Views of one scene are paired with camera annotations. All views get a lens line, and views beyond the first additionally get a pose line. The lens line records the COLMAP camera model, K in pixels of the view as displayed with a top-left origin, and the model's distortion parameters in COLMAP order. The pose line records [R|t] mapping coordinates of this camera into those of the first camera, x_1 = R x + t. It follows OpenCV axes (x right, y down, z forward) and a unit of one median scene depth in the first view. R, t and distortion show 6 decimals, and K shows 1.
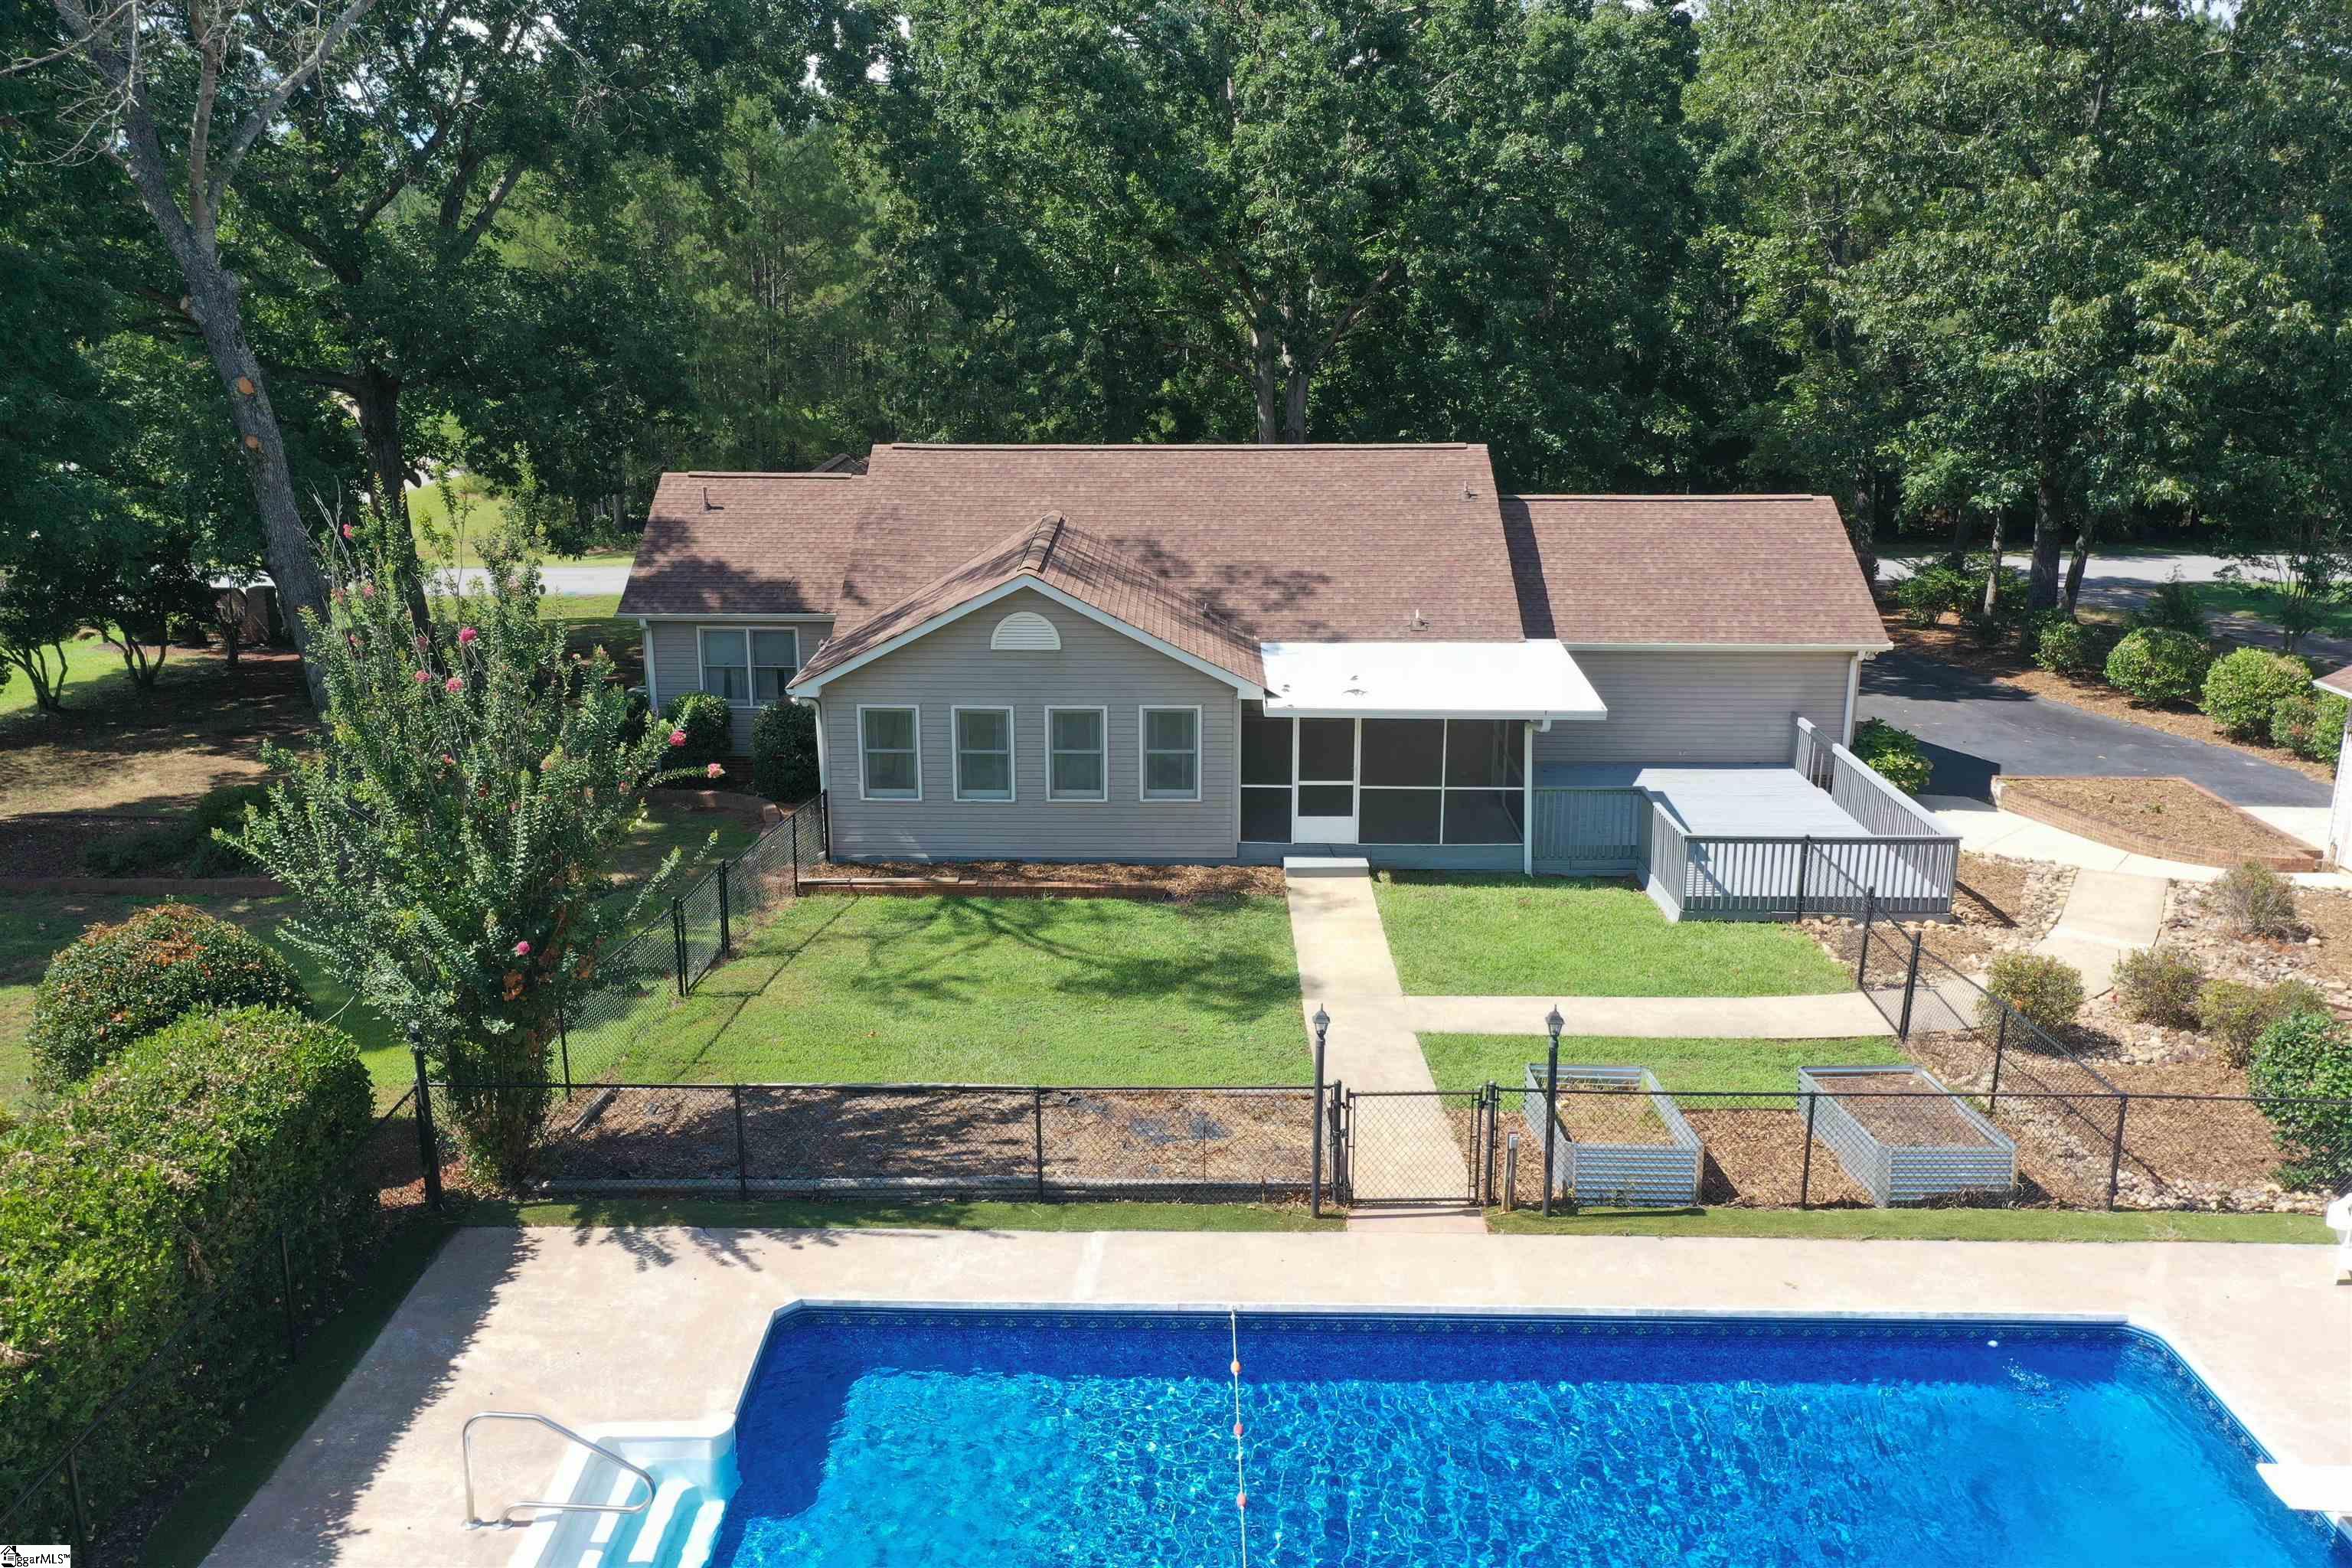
lens RADIAL K [[1873.0, 0, 1178.1], [0, 1873.0, 780.6], [0, 0, 1]] dist [0.015972, -0.001930]
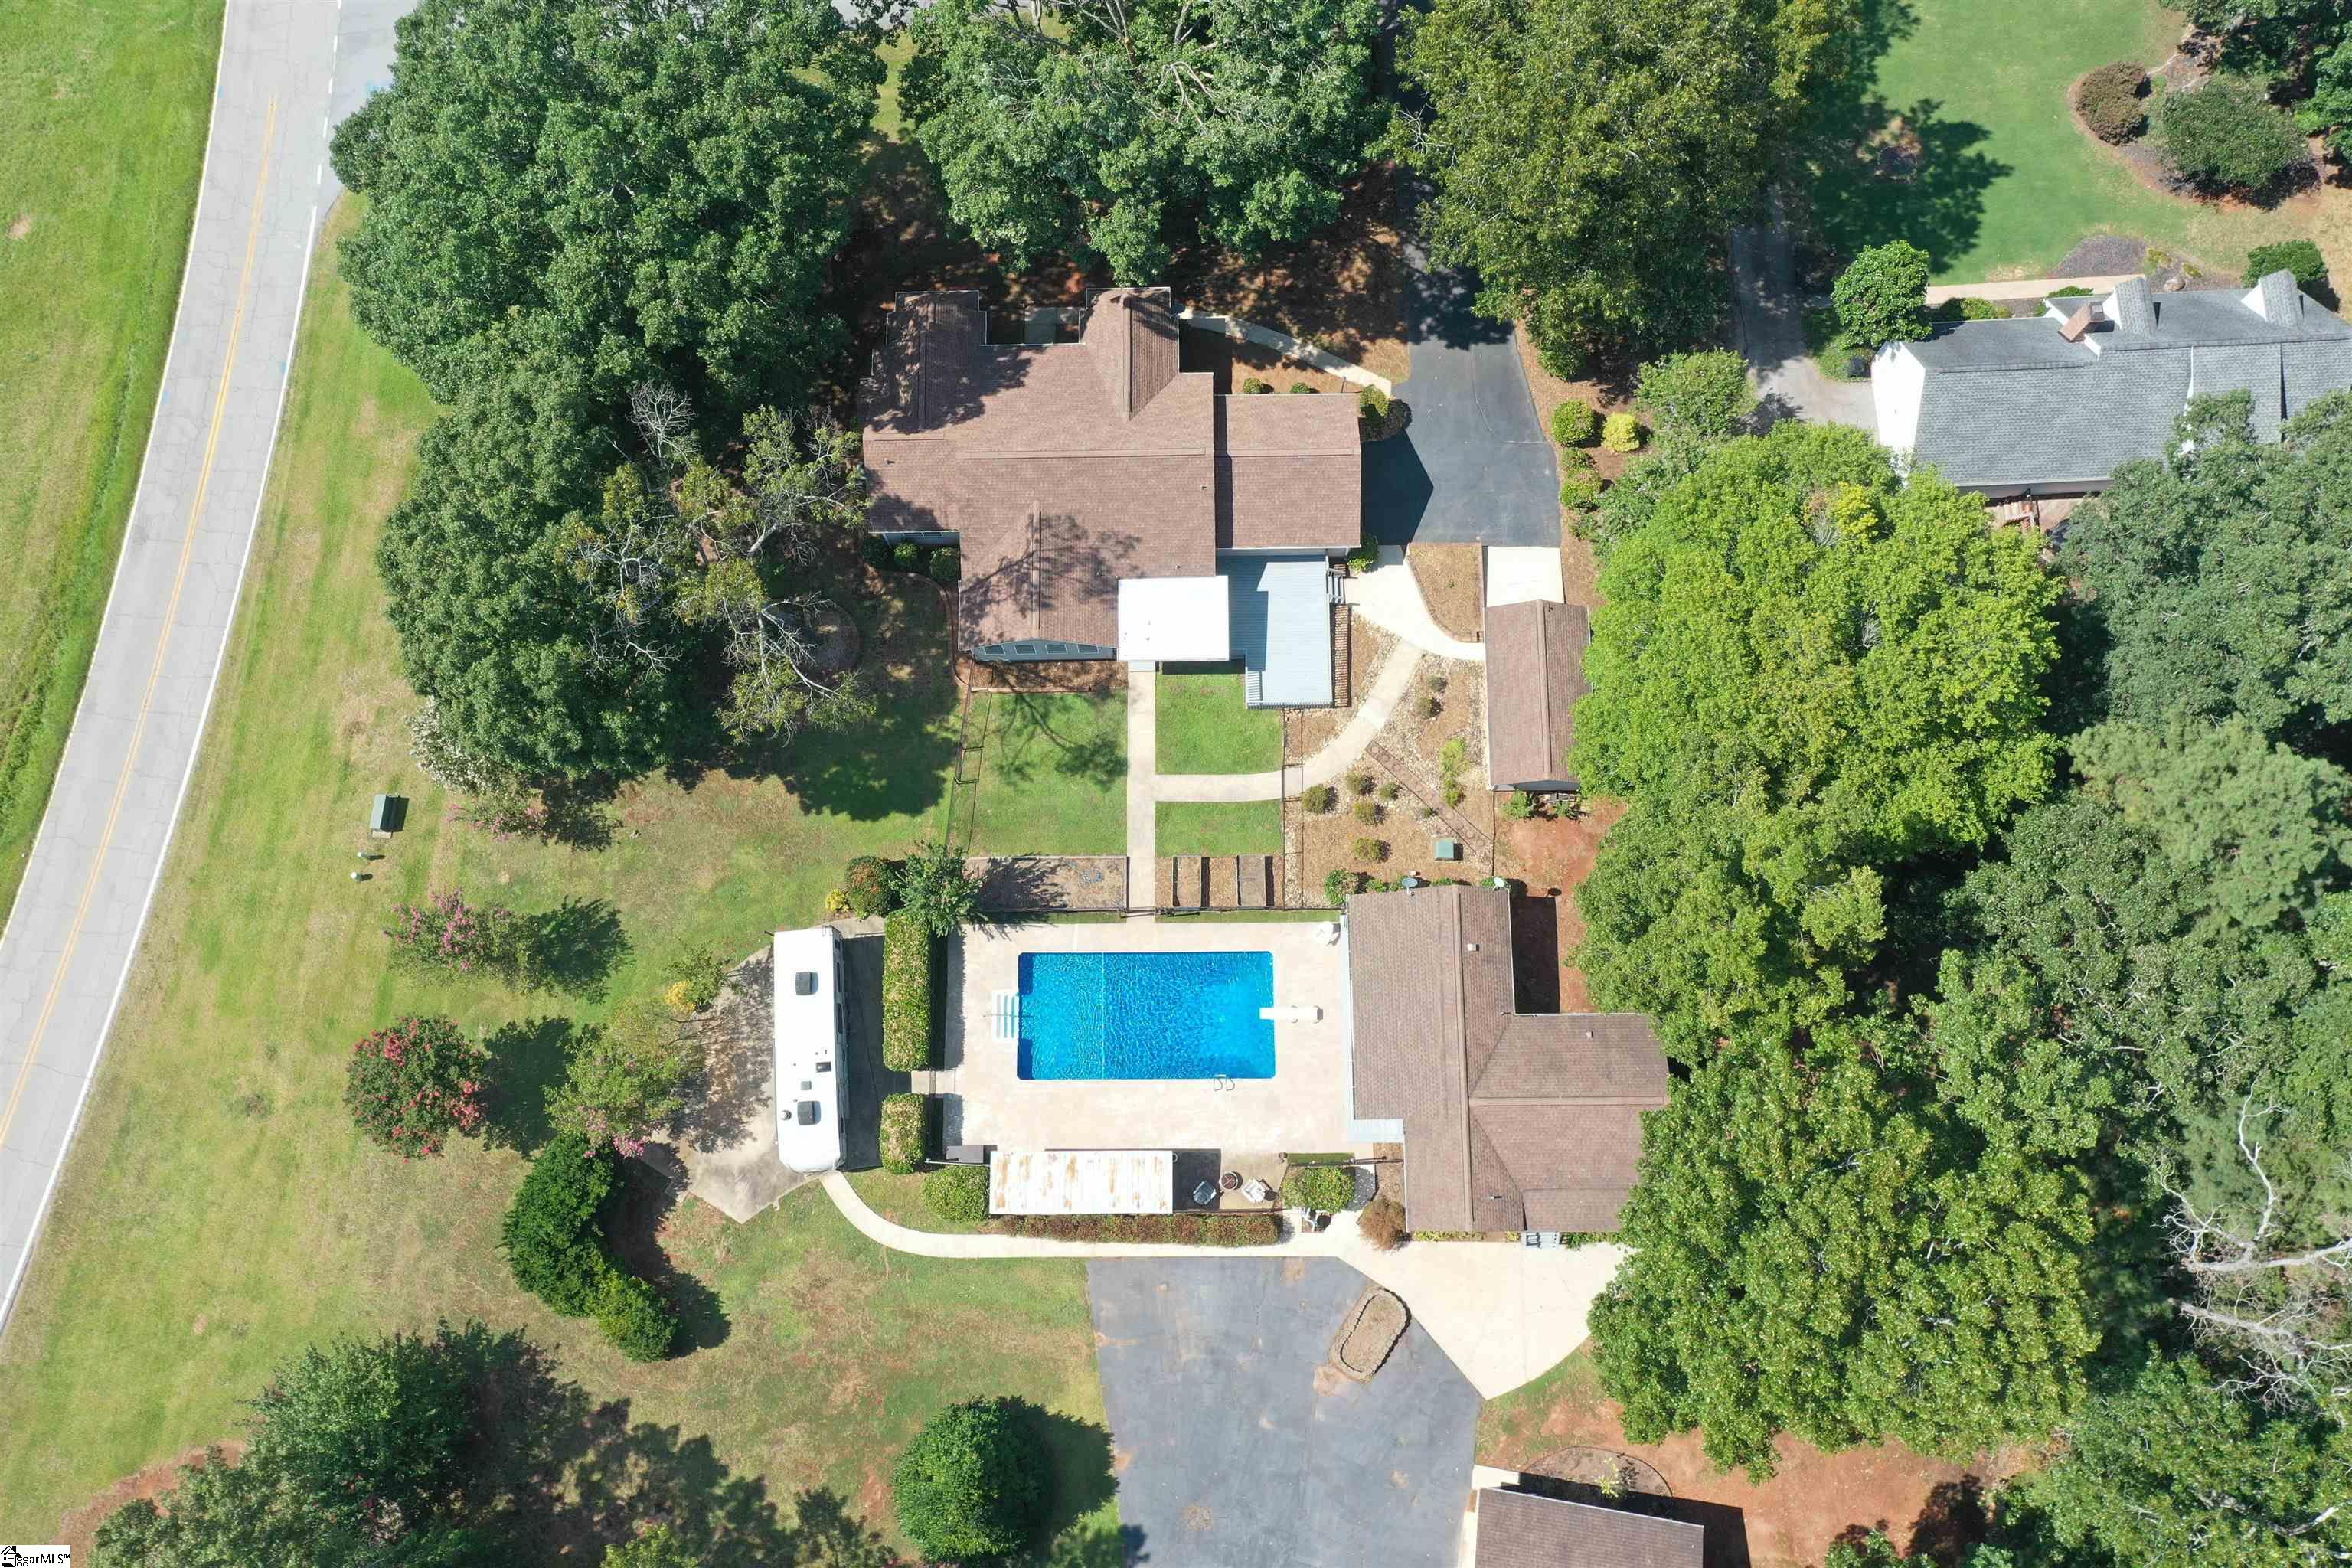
lens RADIAL K [[1873.0, 0, 1170.2], [0, 1873.0, 801.7], [0, 0, 1]] dist [0.015972, -0.001930]
pose [[0.999593, -0.019041, -0.021220, 0.191185], [0.027612, 0.461201, 0.886866, -2.579793], [-0.007100, -0.887091, 0.461540, -0.601302]]
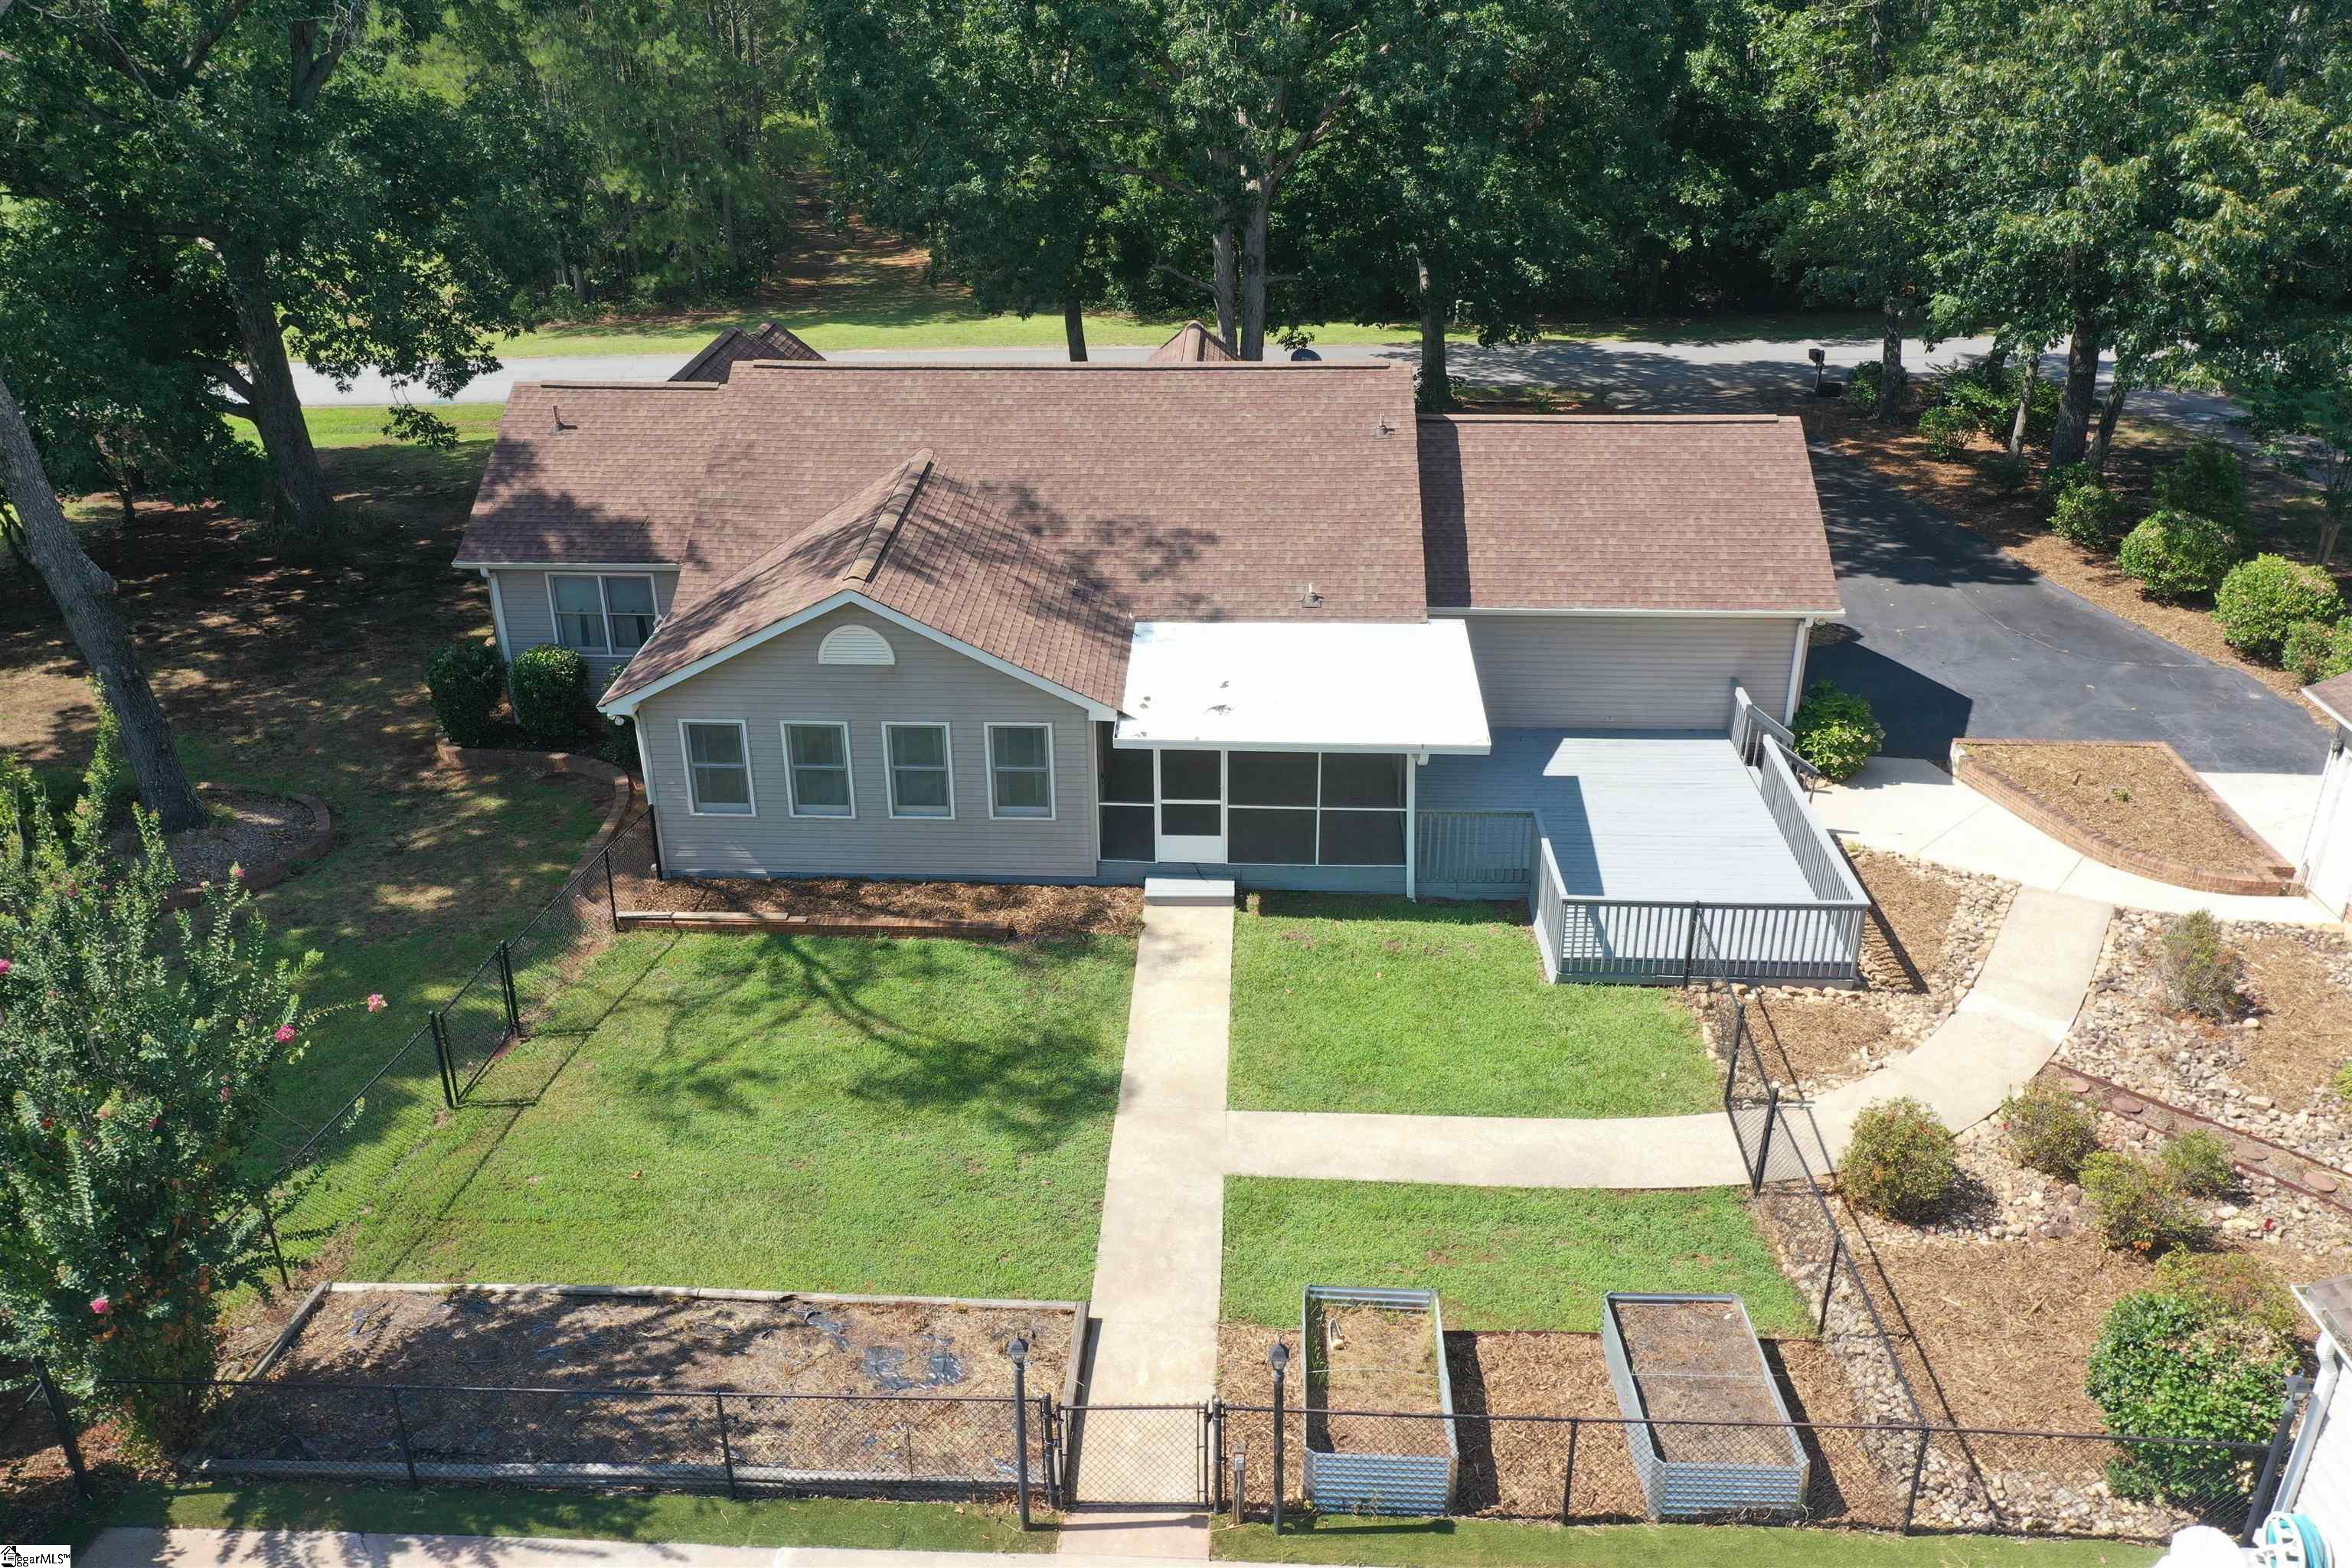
lens RADIAL K [[1873.0, 0, 1176.0], [0, 1873.0, 781.2], [0, 0, 1]] dist [0.015972, -0.001930]
pose [[0.999337, 0.008477, -0.035420, 0.107252], [-0.002077, 0.984219, 0.176943, -0.175733], [0.036361, -0.176752, 0.983584, 0.100378]]
